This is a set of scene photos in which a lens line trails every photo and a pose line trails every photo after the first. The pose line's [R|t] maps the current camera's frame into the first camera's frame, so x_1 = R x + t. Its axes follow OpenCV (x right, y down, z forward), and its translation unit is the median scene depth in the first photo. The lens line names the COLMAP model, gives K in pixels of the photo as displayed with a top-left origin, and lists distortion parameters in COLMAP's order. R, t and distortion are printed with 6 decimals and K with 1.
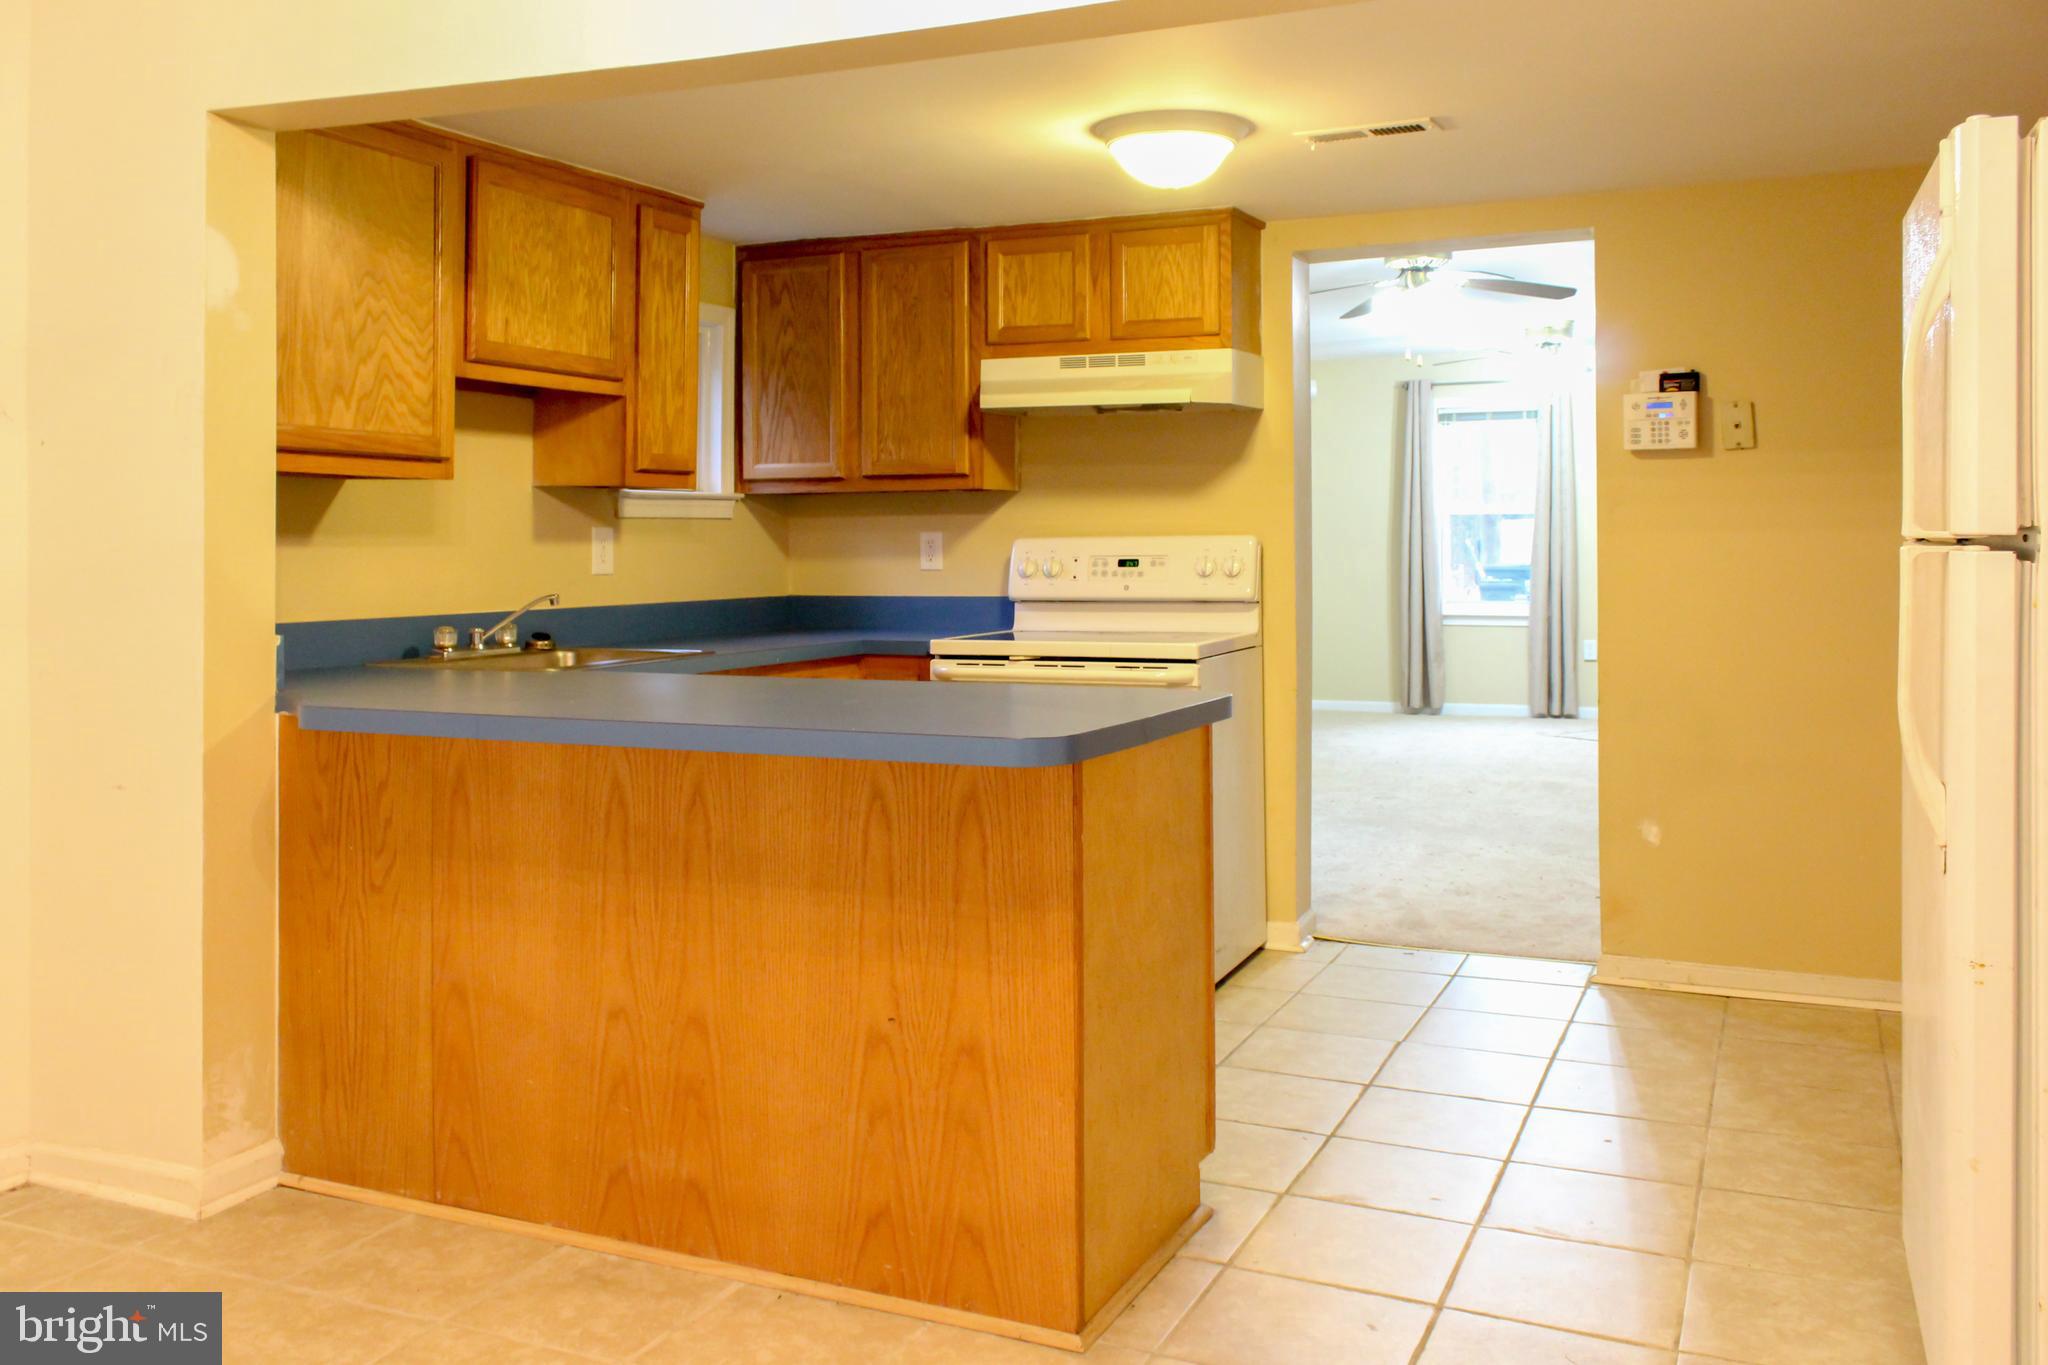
lens RADIAL K [[1699.6, 0, 1009.4], [0, 1699.6, 534.5], [0, 0, 1]] dist [0.005150, -0.001566]
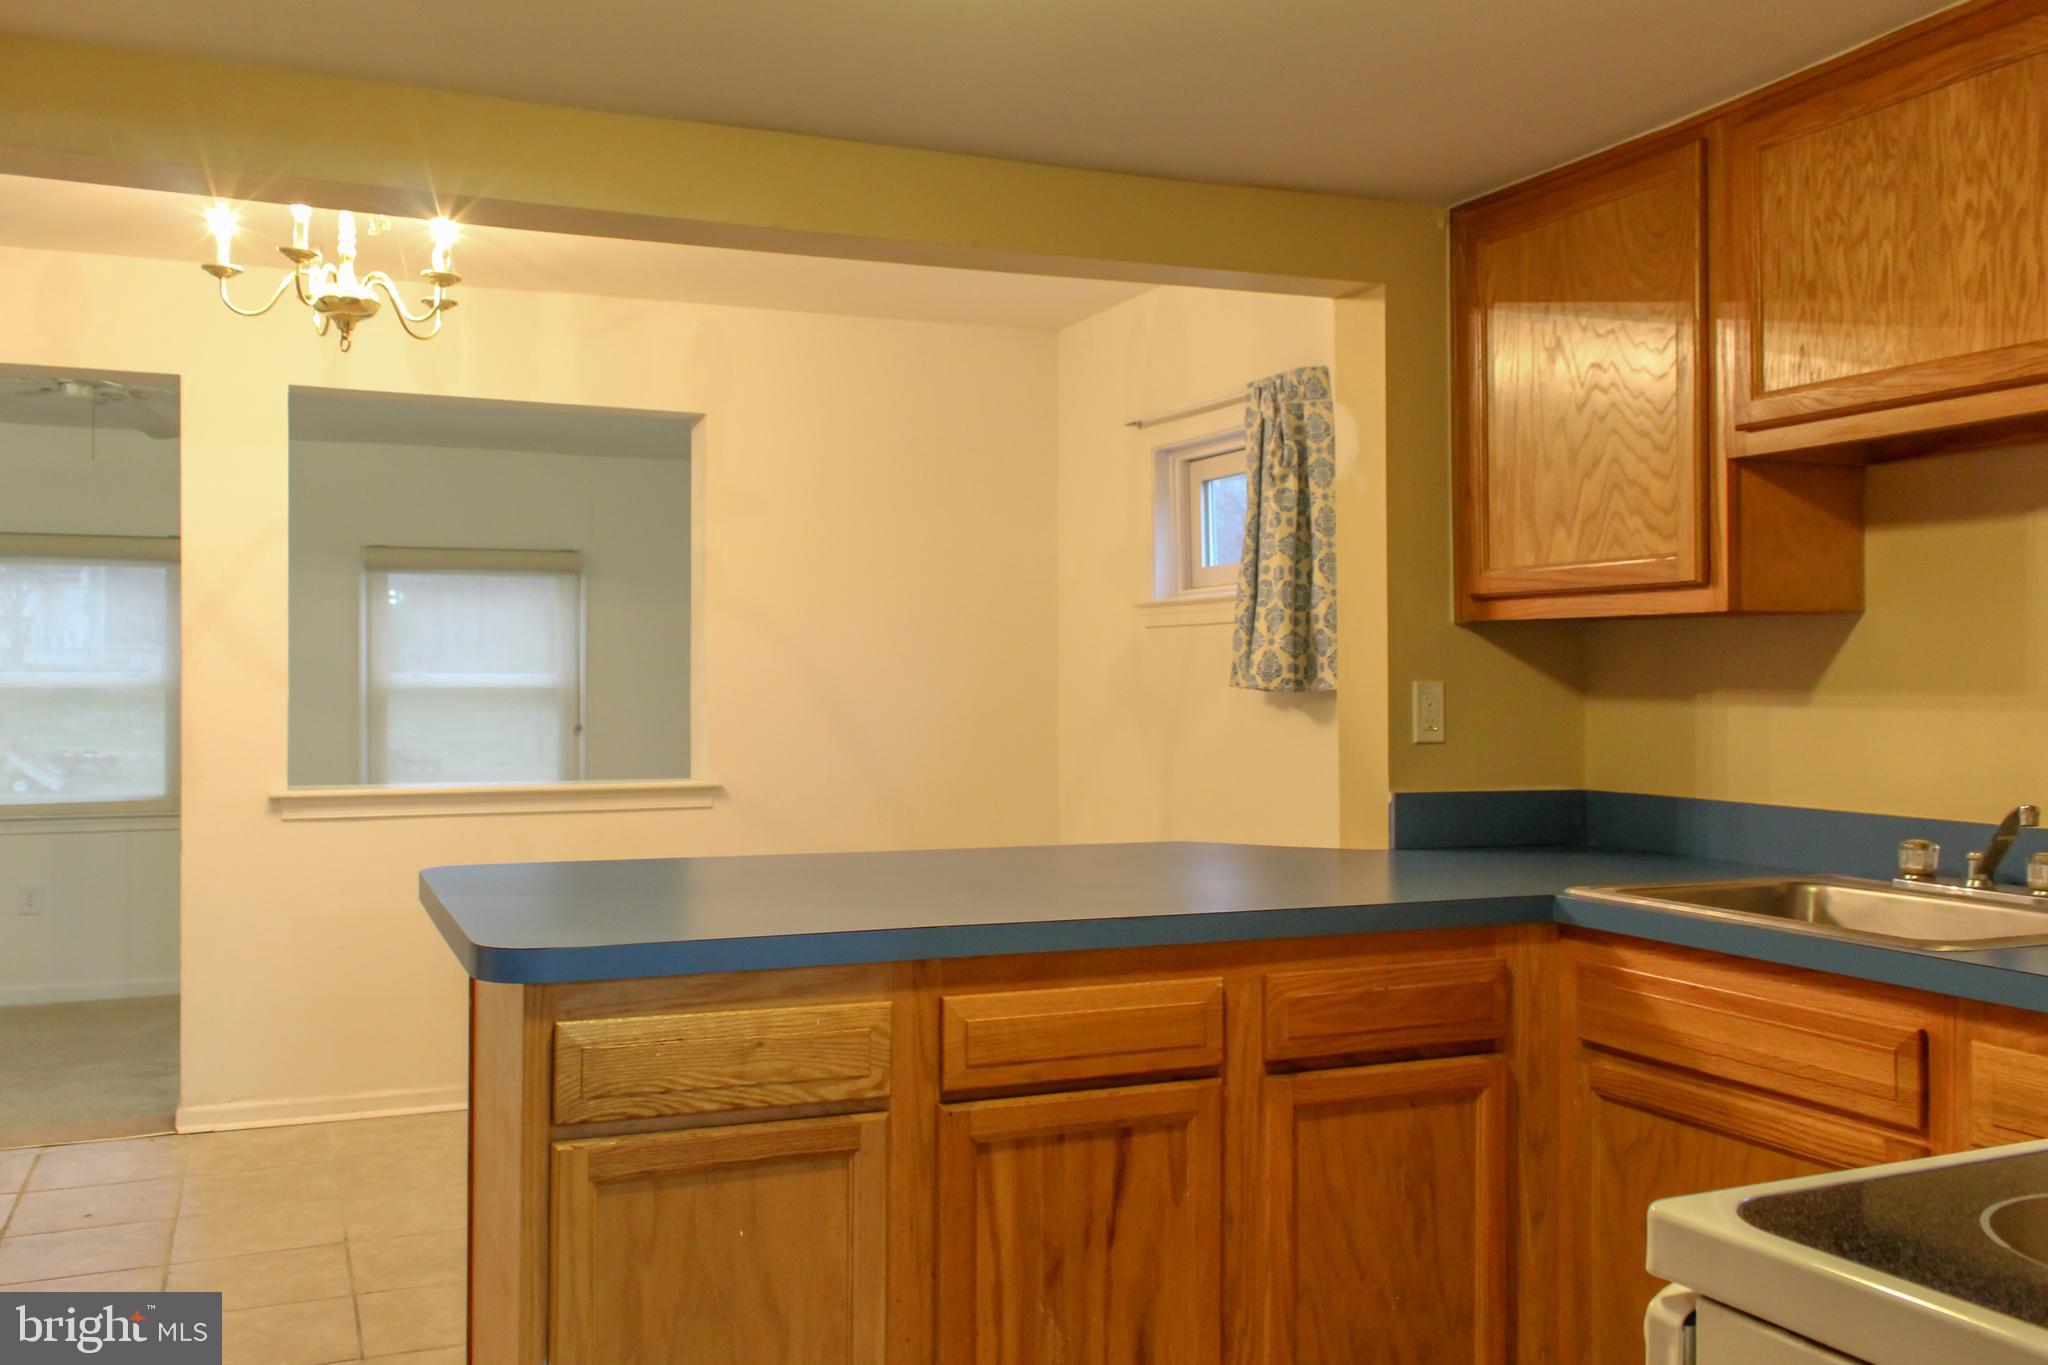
lens RADIAL K [[1699.6, 0, 1019.7], [0, 1699.6, 677.3], [0, 0, 1]] dist [0.005150, -0.001566]
pose [[-0.661138, -0.000330, -0.750264, 0.385149], [0.000913, 0.999999, -0.001245, -0.005183], [0.750264, -0.001508, -0.661137, 1.275375]]
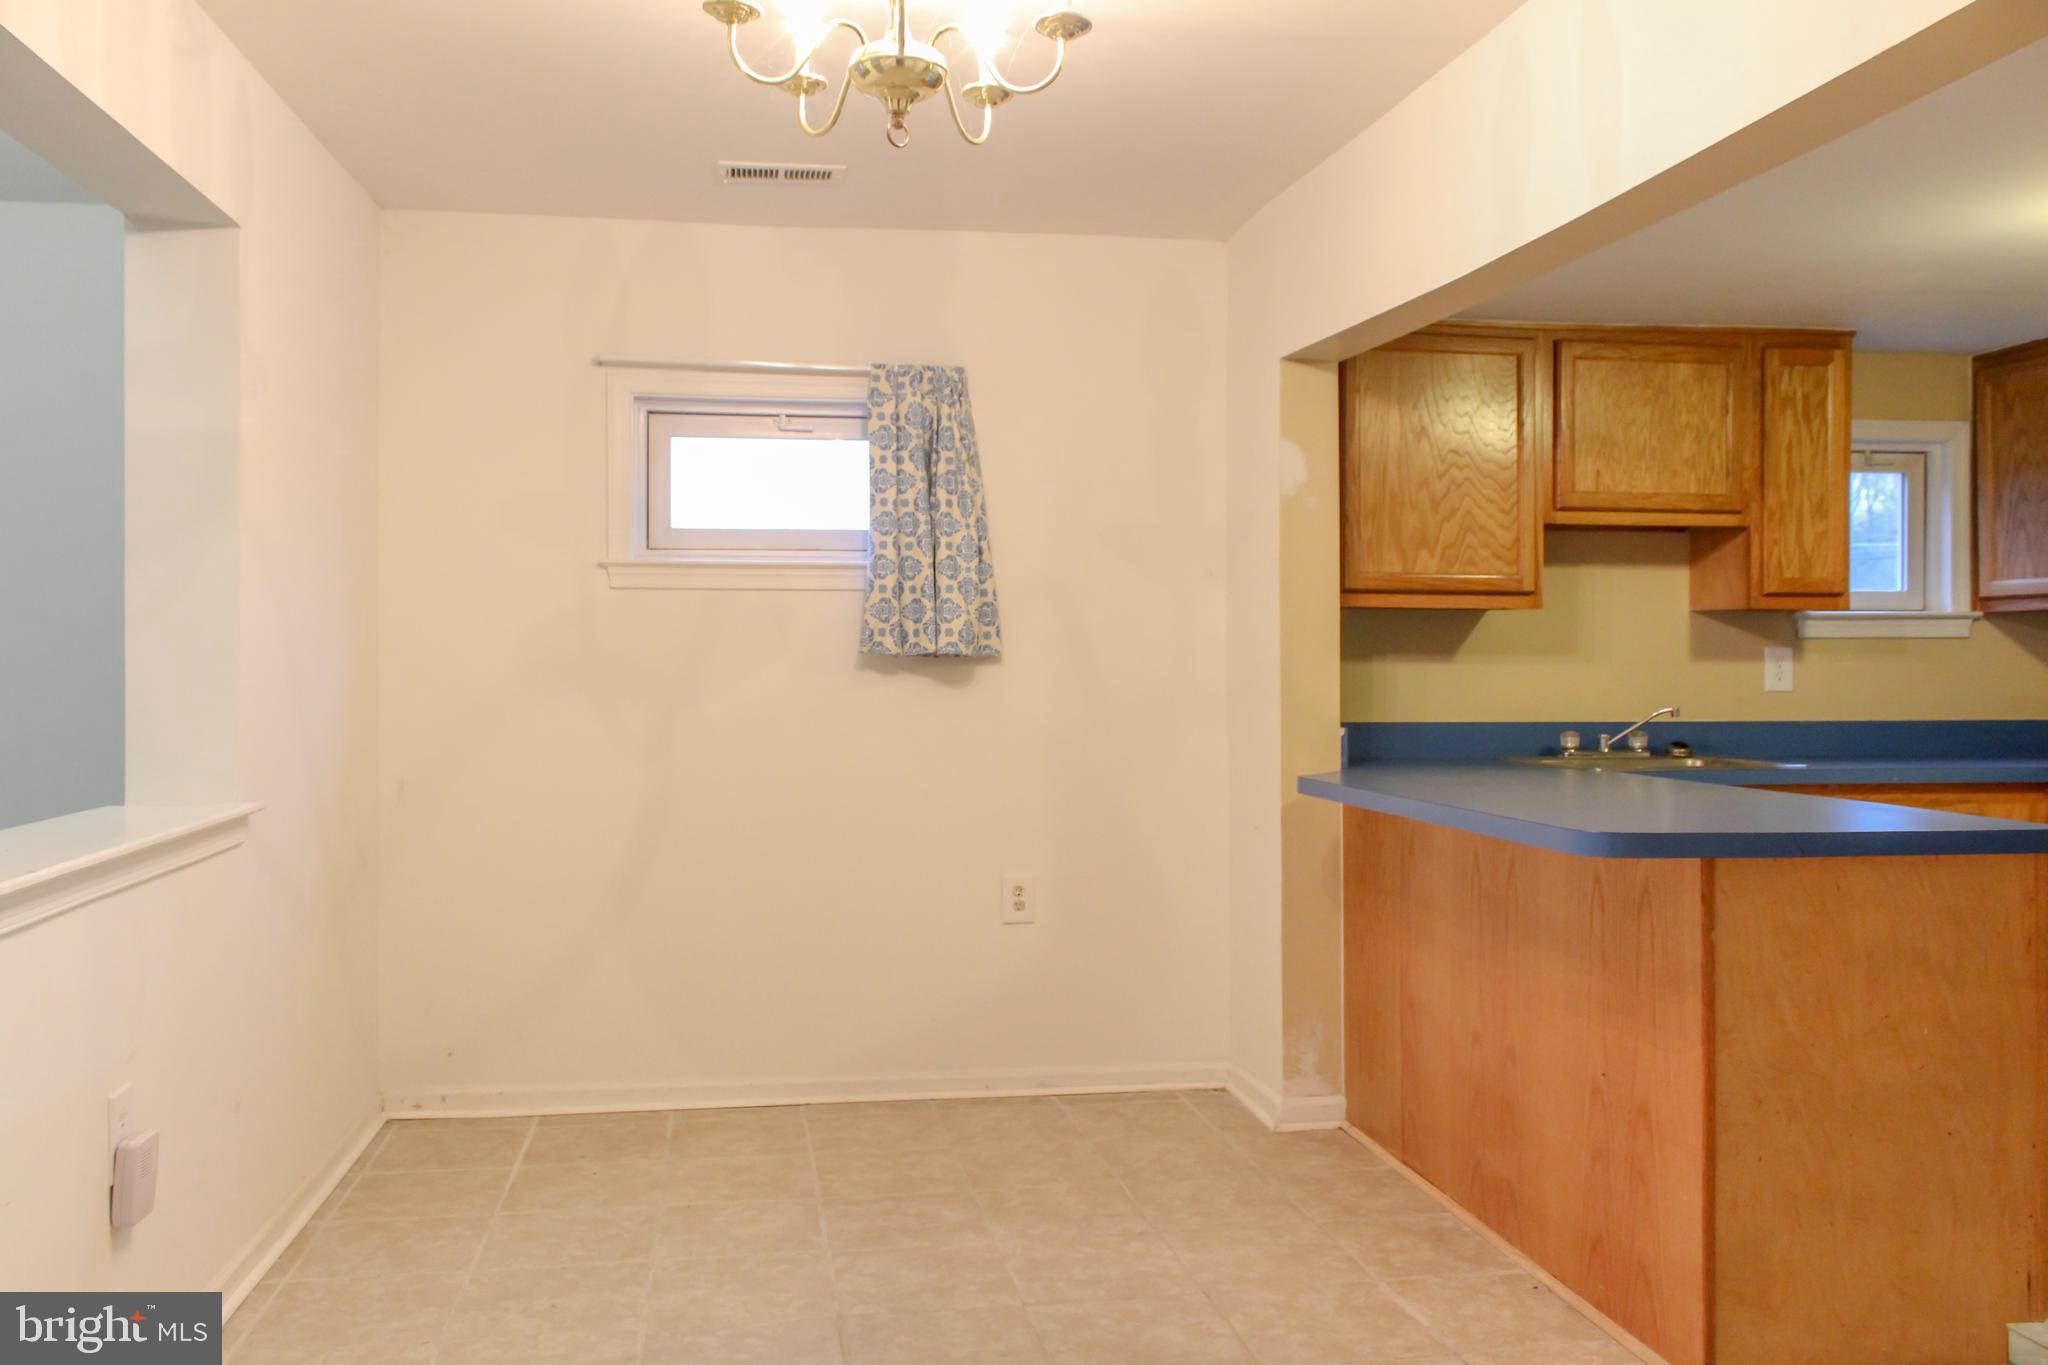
lens RADIAL K [[1699.6, 0, 1038.9], [0, 1699.6, 639.1], [0, 0, 1]] dist [0.005150, -0.001566]
pose [[0.567460, -0.004074, -0.823391, 0.481595], [-0.001100, 0.999983, -0.005706, -0.003426], [0.823400, 0.004144, 0.567446, 0.017050]]
